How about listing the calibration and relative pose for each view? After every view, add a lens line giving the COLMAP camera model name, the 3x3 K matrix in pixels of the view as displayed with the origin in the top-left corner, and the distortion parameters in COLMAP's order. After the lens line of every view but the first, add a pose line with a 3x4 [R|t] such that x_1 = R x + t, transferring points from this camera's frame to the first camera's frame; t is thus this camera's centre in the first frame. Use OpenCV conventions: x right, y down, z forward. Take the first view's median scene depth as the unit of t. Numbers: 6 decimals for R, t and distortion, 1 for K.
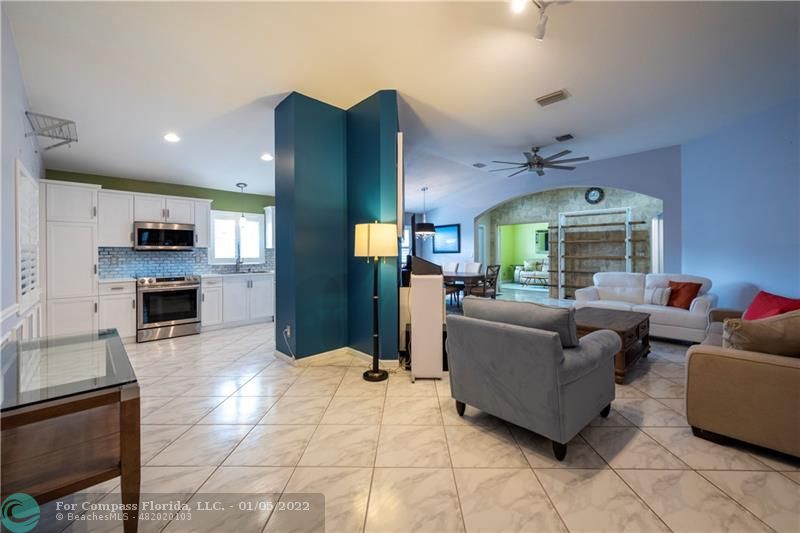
lens RADIAL K [[330.0, 0, 405.1], [0, 330.0, 248.4], [0, 0, 1]] dist [0.014823, 0.000057]
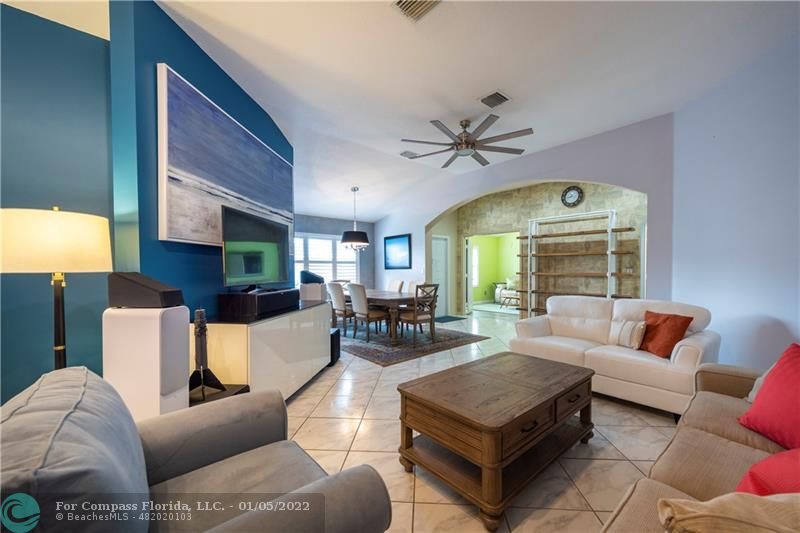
lens RADIAL K [[330.0, 0, 399.7], [0, 330.0, 271.0], [0, 0, 1]] dist [0.014823, 0.000057]
pose [[0.998879, 0.003198, -0.047221, 0.216033], [-0.002314, 0.999821, 0.018756, 0.004773], [0.047273, -0.018626, 0.998708, 0.204956]]
